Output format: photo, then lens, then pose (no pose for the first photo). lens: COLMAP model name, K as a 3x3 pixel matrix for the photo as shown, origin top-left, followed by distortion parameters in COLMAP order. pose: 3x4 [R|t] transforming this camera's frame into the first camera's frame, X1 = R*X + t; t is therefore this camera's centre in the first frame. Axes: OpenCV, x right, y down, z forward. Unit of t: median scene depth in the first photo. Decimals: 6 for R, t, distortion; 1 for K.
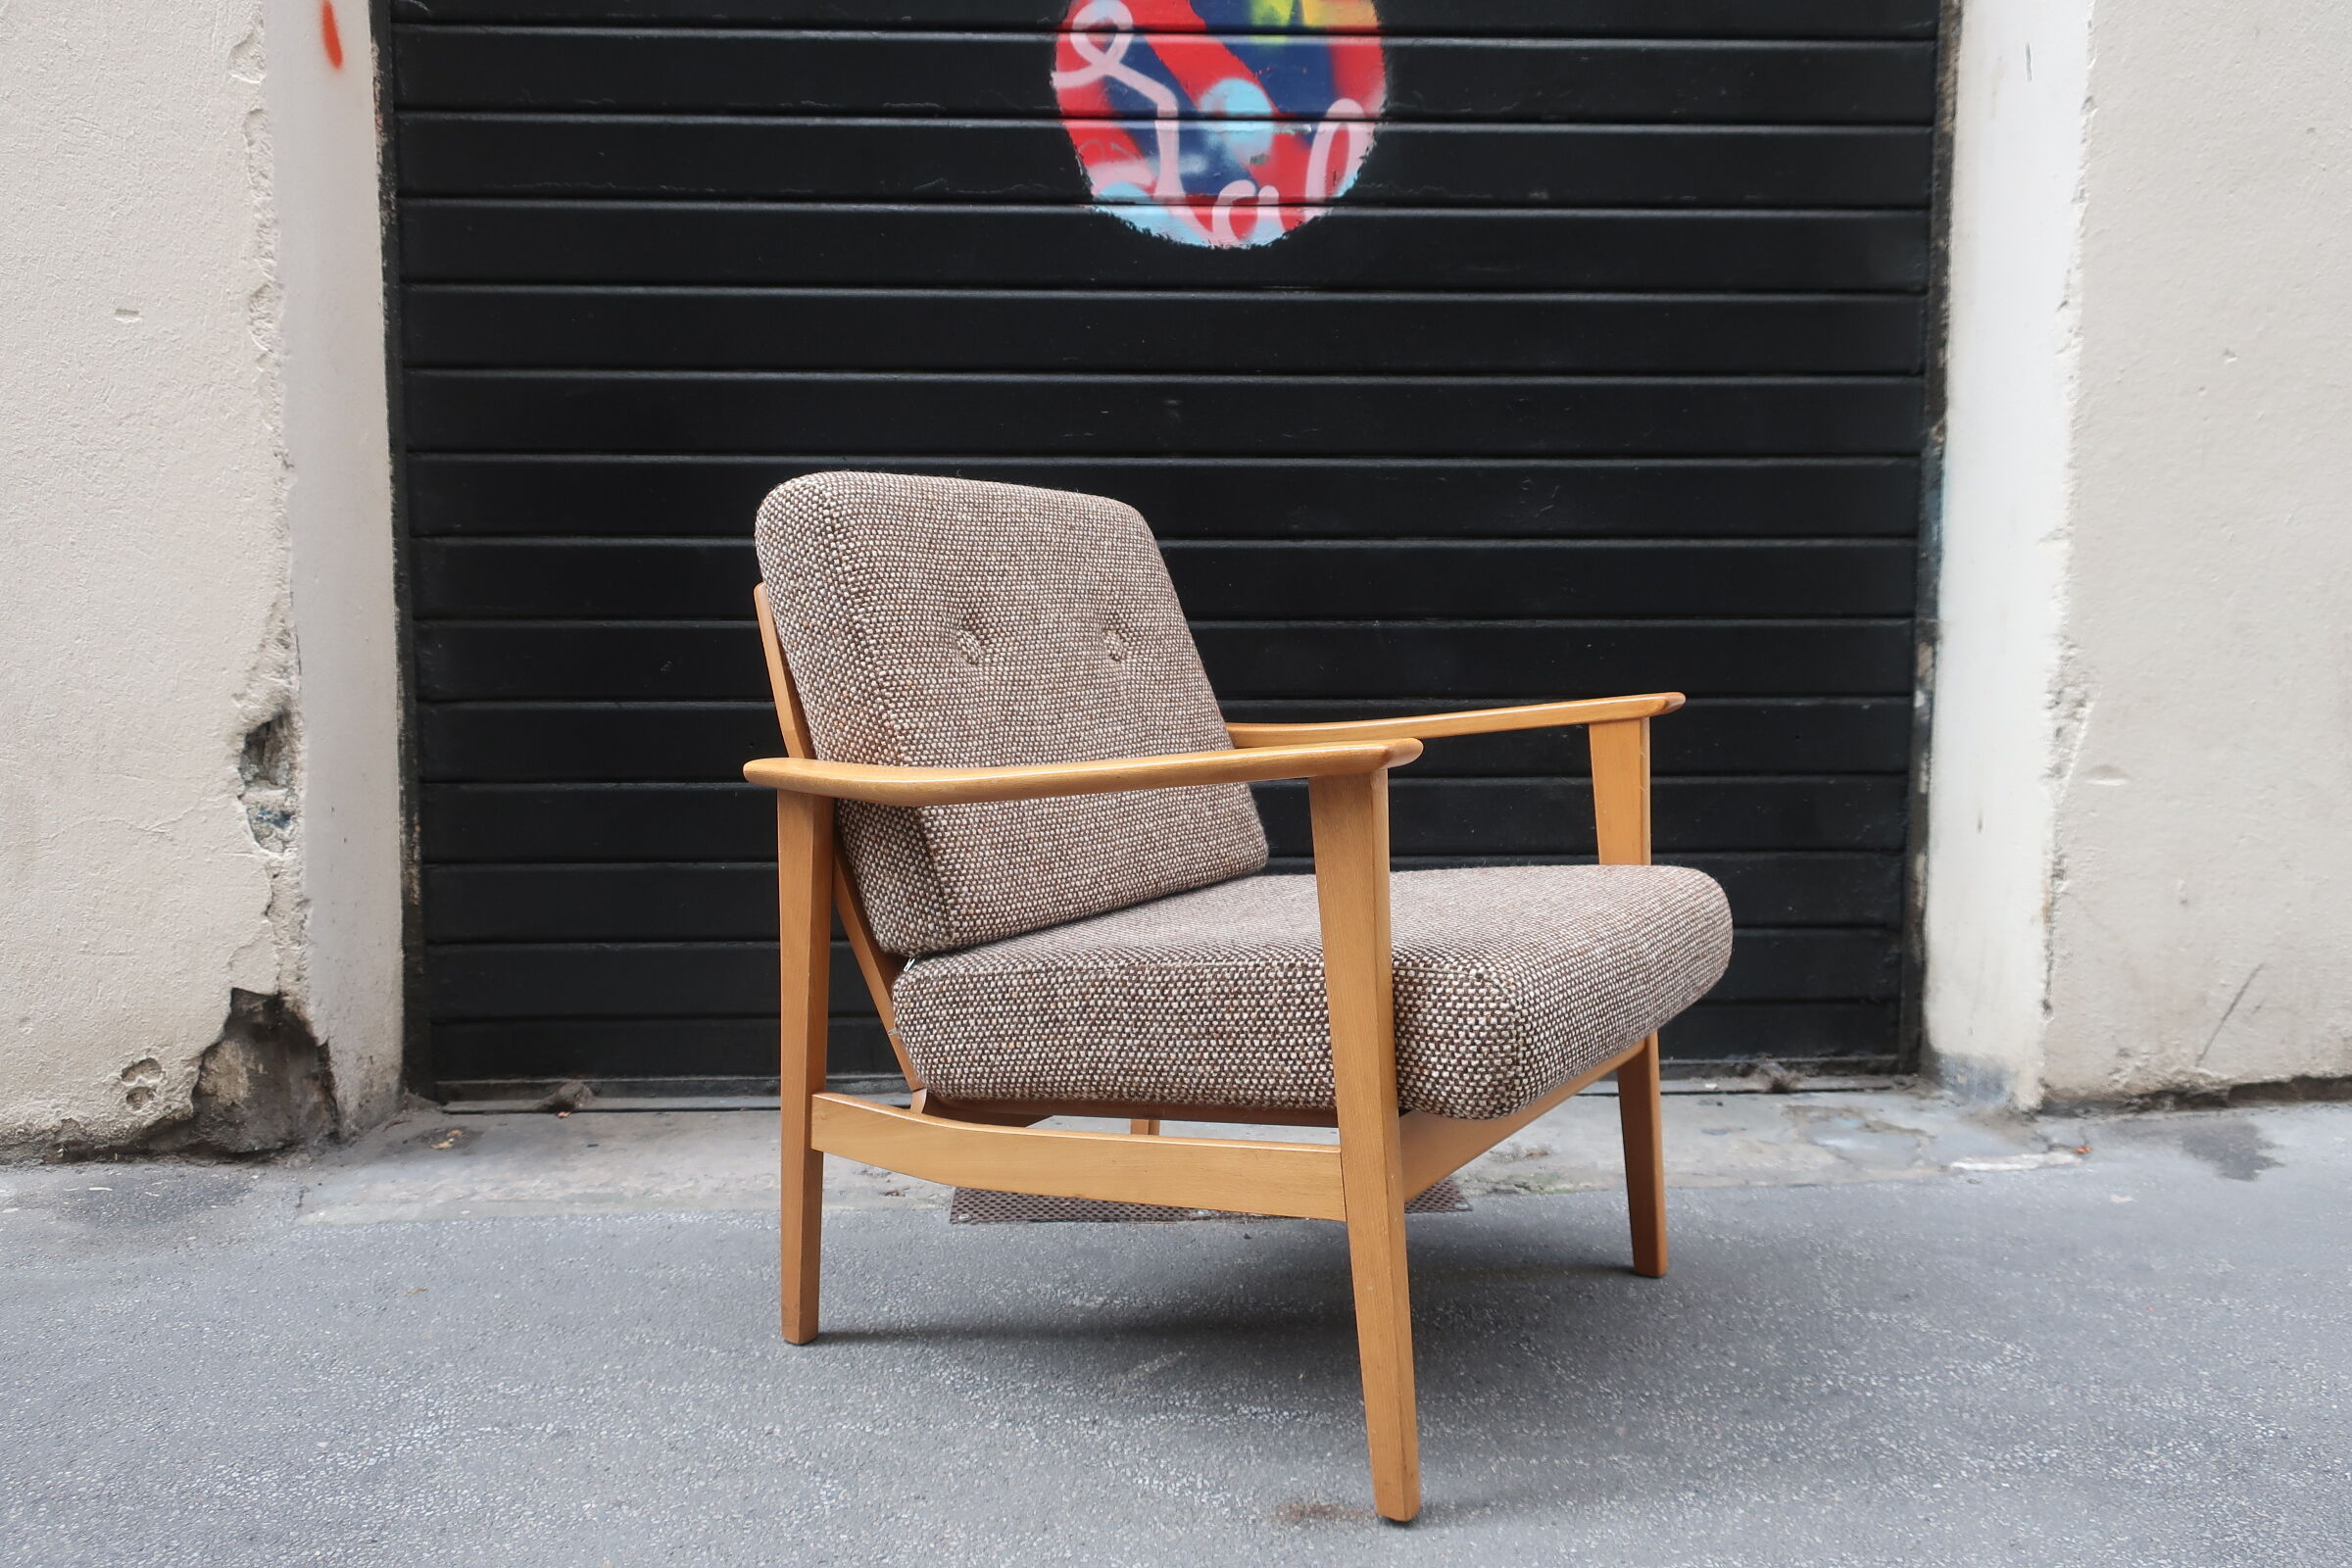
lens RADIAL K [[1867.0, 0, 1166.8], [0, 1867.0, 762.6], [0, 0, 1]] dist [-0.011862, 0.018422]
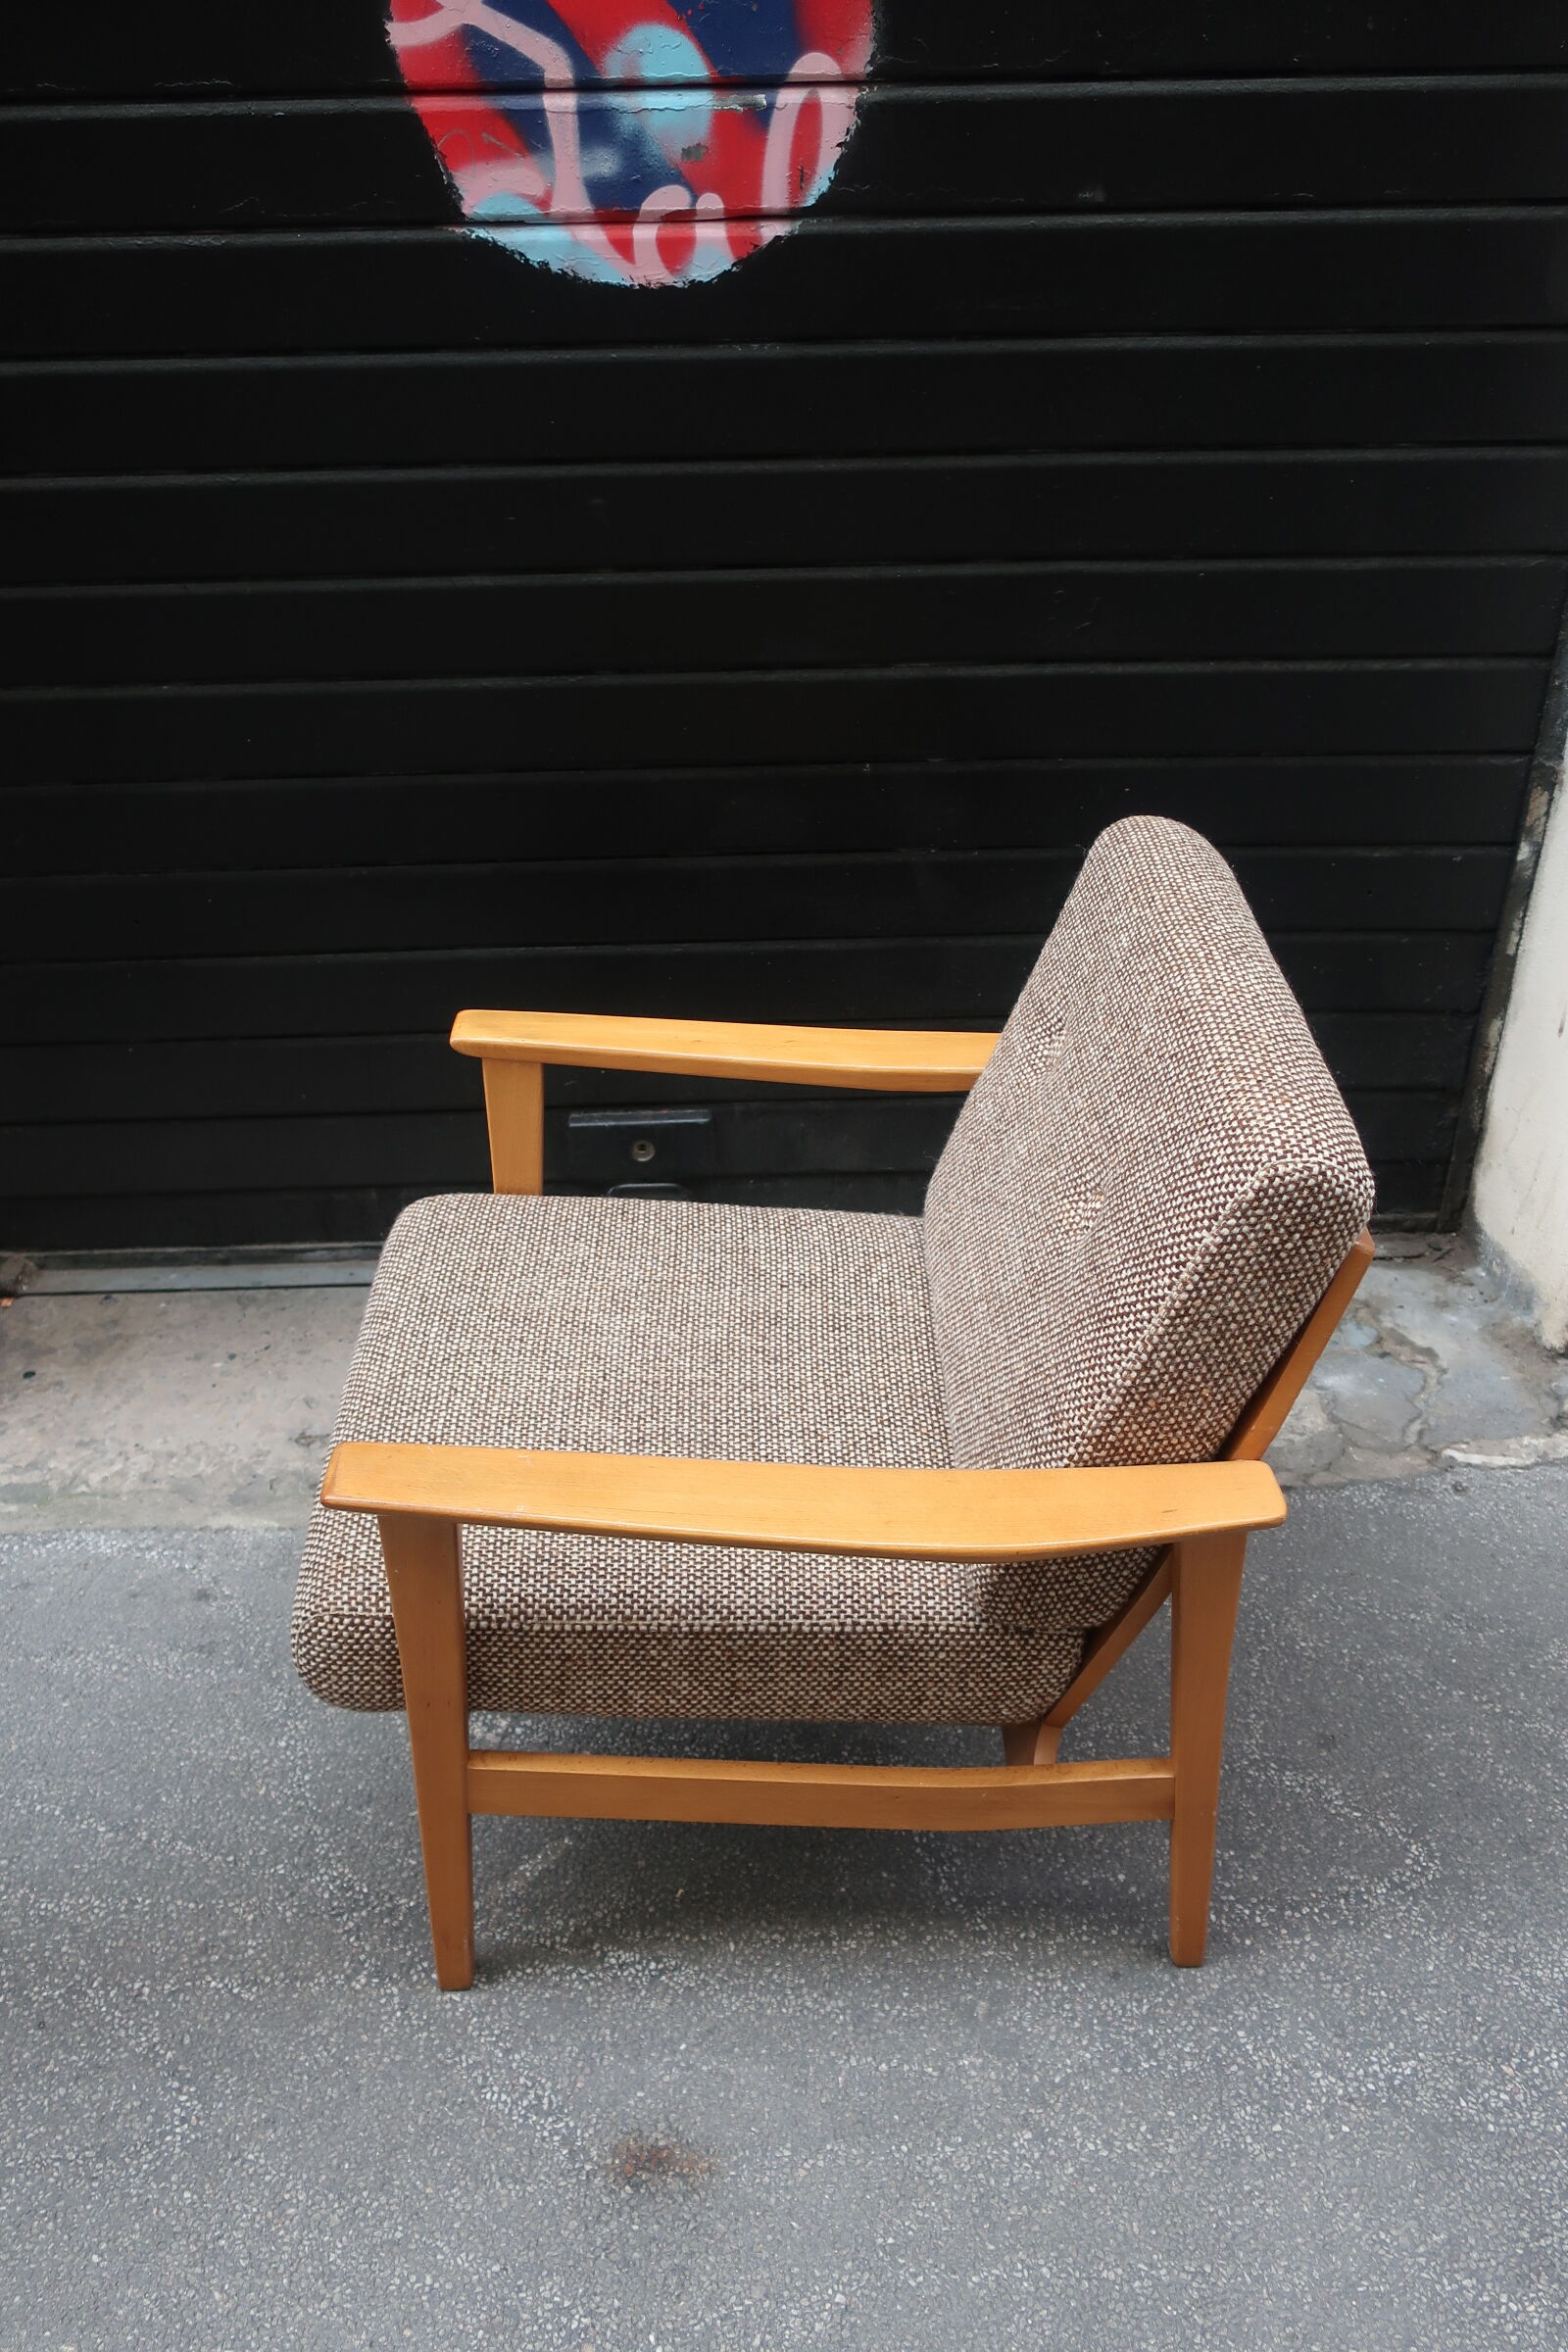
lens RADIAL K [[1867.0, 0, 780.9], [0, 1867.0, 1168.1], [0, 0, 1]] dist [-0.011862, 0.018422]
pose [[0.999446, -0.002382, -0.033209, 0.105531], [0.017457, 0.886826, 0.461774, -0.309670], [0.028351, -0.462097, 0.886376, 0.199711]]
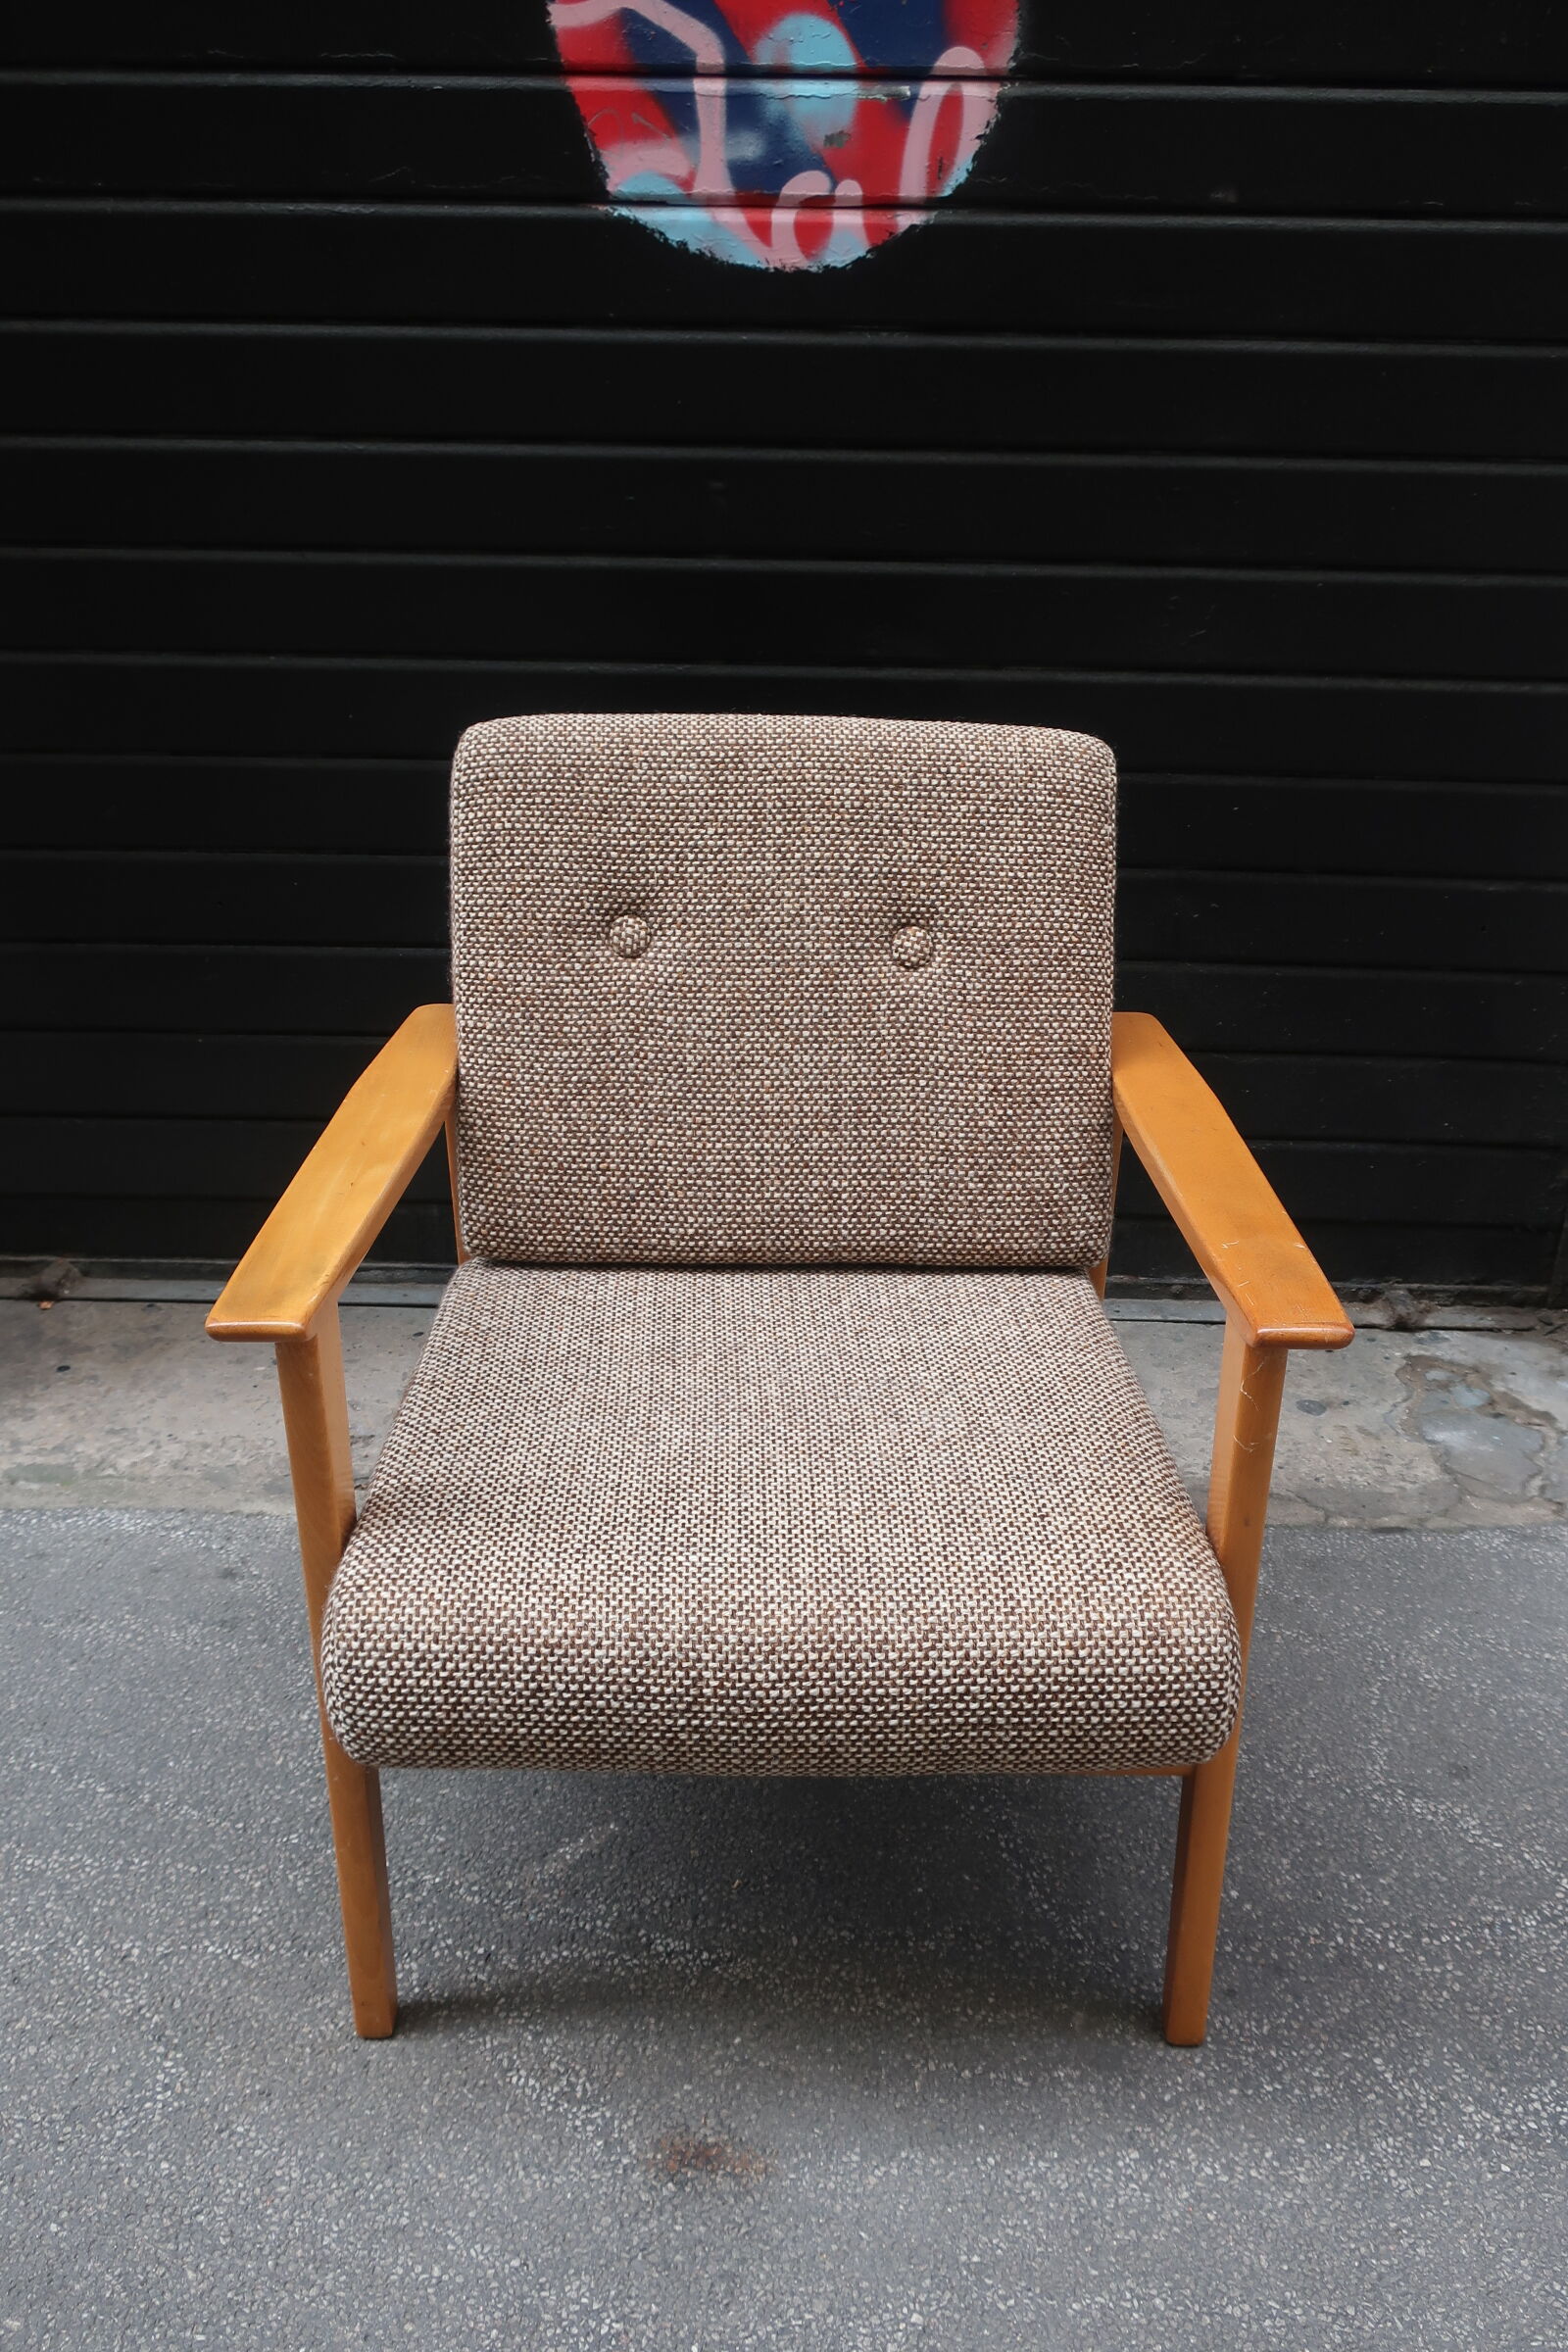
lens RADIAL K [[1867.0, 0, 779.0], [0, 1867.0, 1167.0], [0, 0, 1]] dist [-0.011862, 0.018422]
pose [[0.997671, 0.040624, -0.054801, 0.083652], [-0.020092, 0.942698, 0.333042, -0.189113], [0.065191, -0.331165, 0.941318, 0.186775]]
